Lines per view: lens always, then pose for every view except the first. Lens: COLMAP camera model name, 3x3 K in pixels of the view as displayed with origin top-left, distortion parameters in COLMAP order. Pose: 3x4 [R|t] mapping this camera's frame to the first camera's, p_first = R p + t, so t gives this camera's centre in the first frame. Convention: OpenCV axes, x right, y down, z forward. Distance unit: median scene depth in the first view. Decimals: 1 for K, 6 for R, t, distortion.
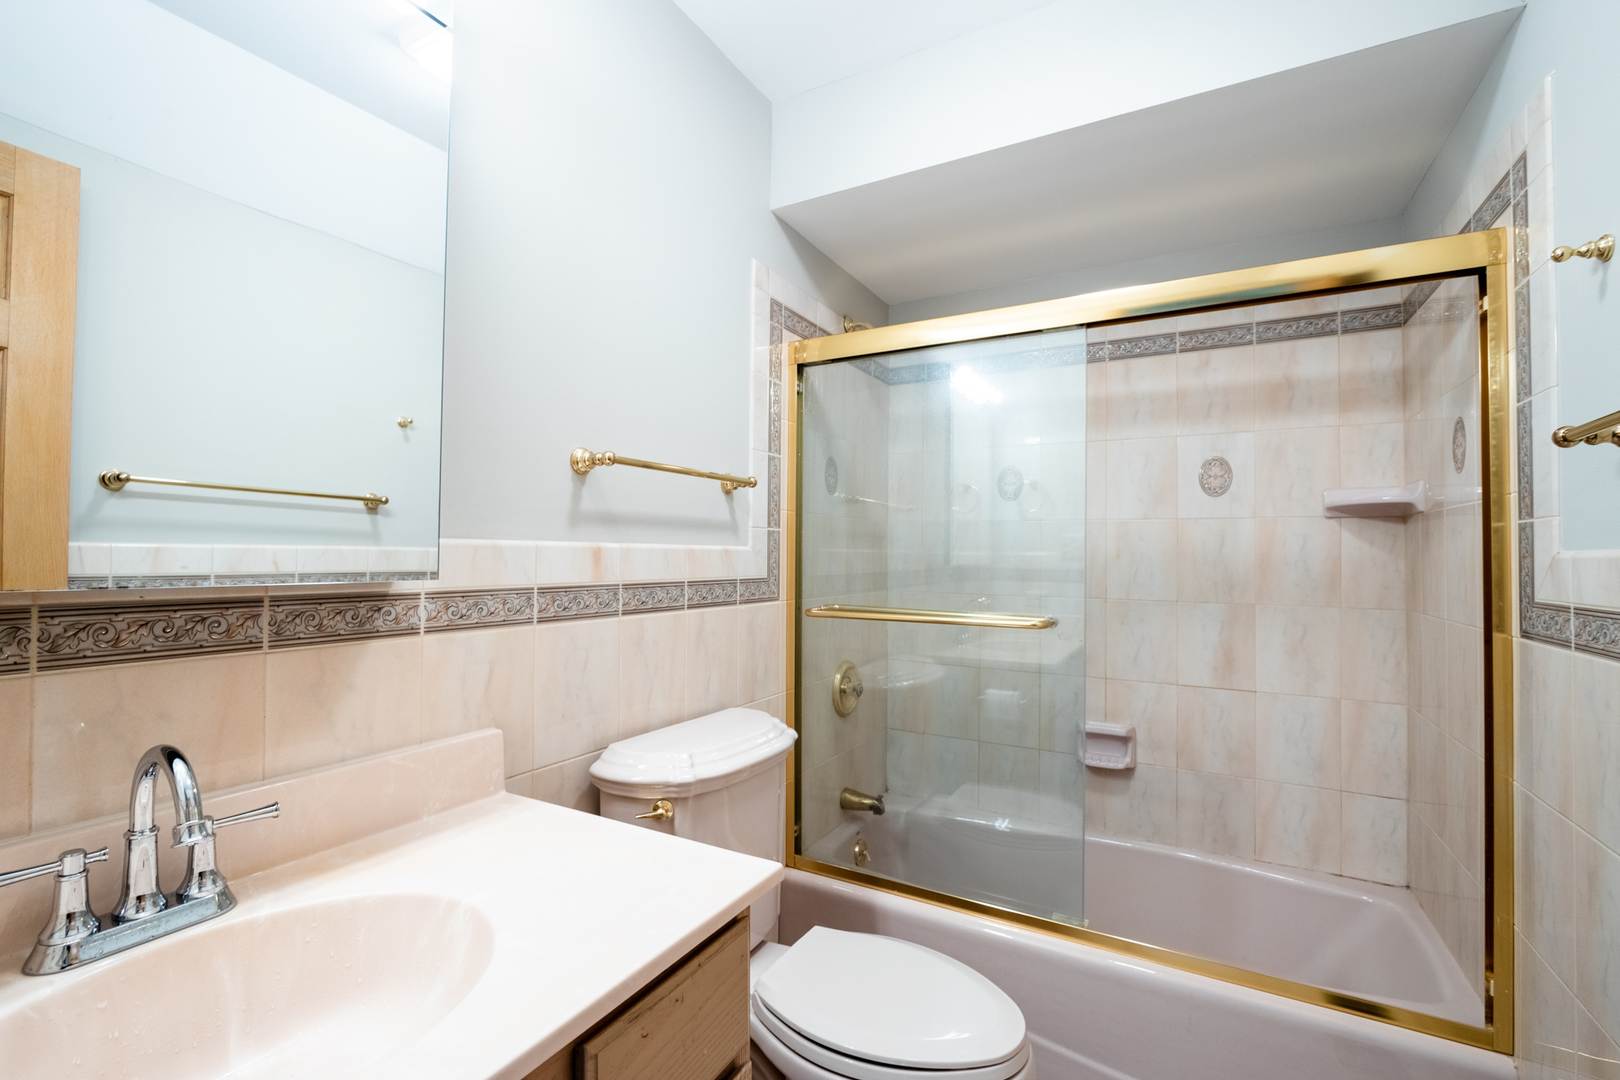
lens RADIAL K [[700.3, 0, 806.2], [0, 700.3, 547.0], [0, 0, 1]] dist [0.018953, 0.000478]
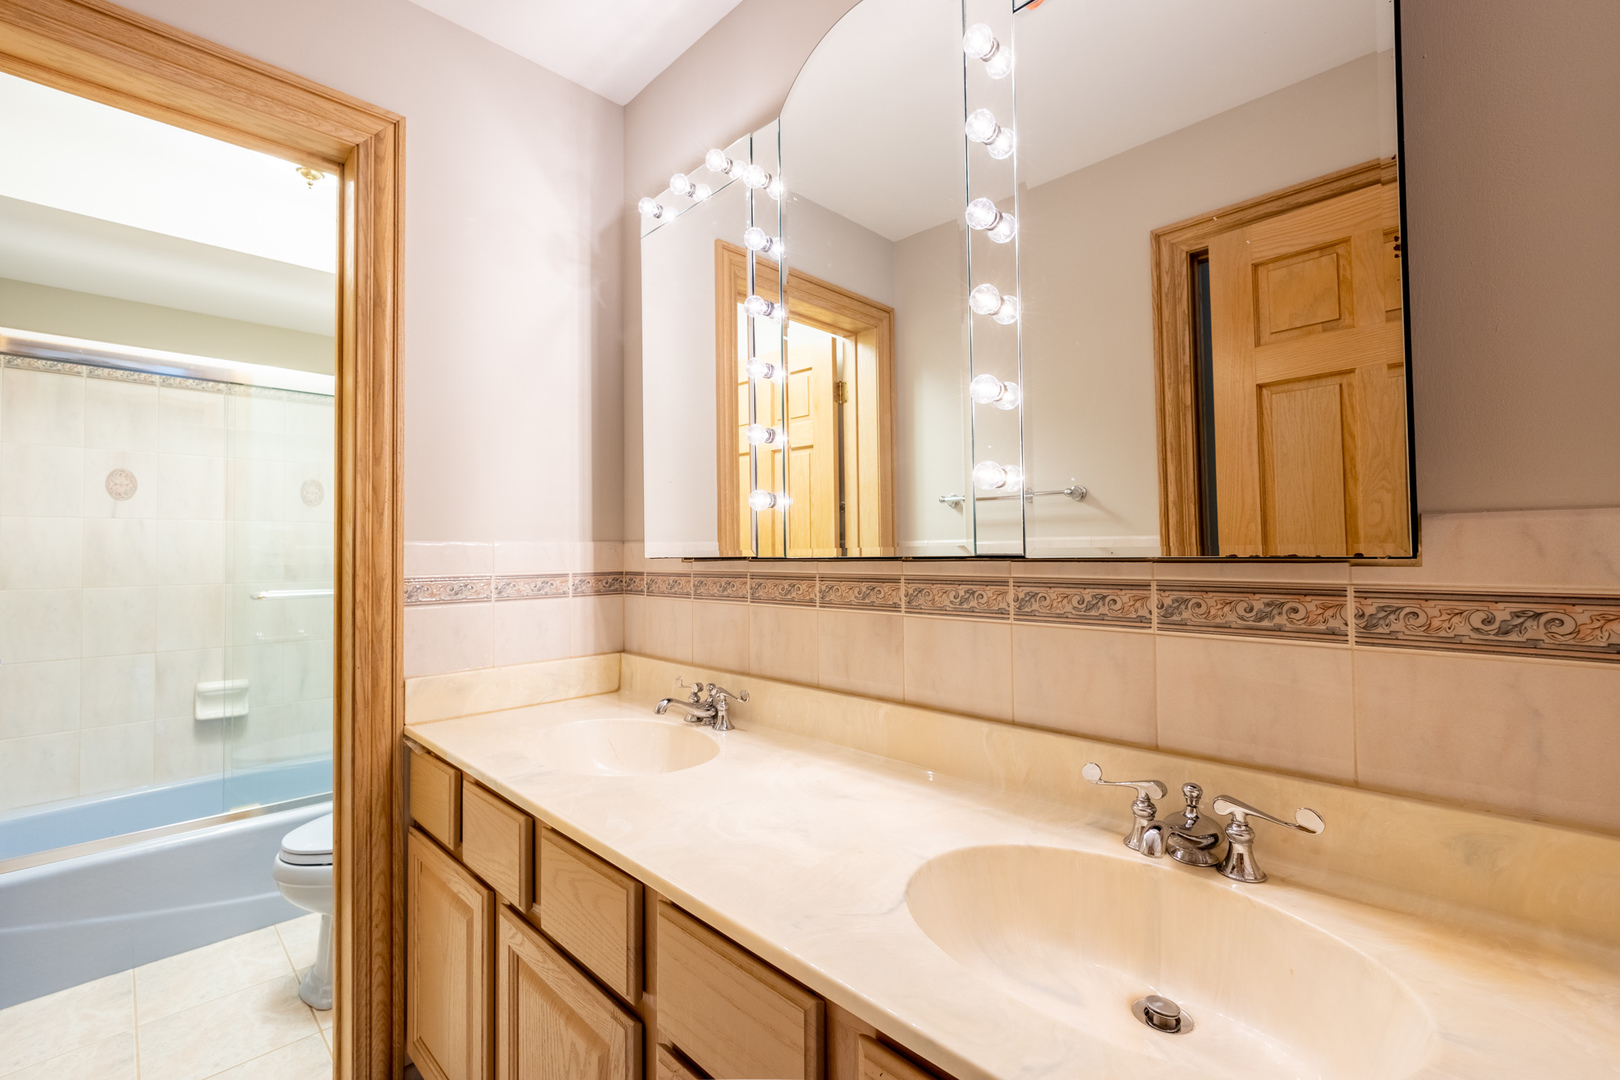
lens RADIAL K [[700.3, 0, 809.8], [0, 700.3, 538.8], [0, 0, 1]] dist [0.018953, 0.000478]
pose [[-0.271289, -0.019536, -0.962300, 0.458721], [0.029137, 0.999169, -0.028499, 0.022278], [0.962057, -0.035770, -0.270494, 0.869267]]
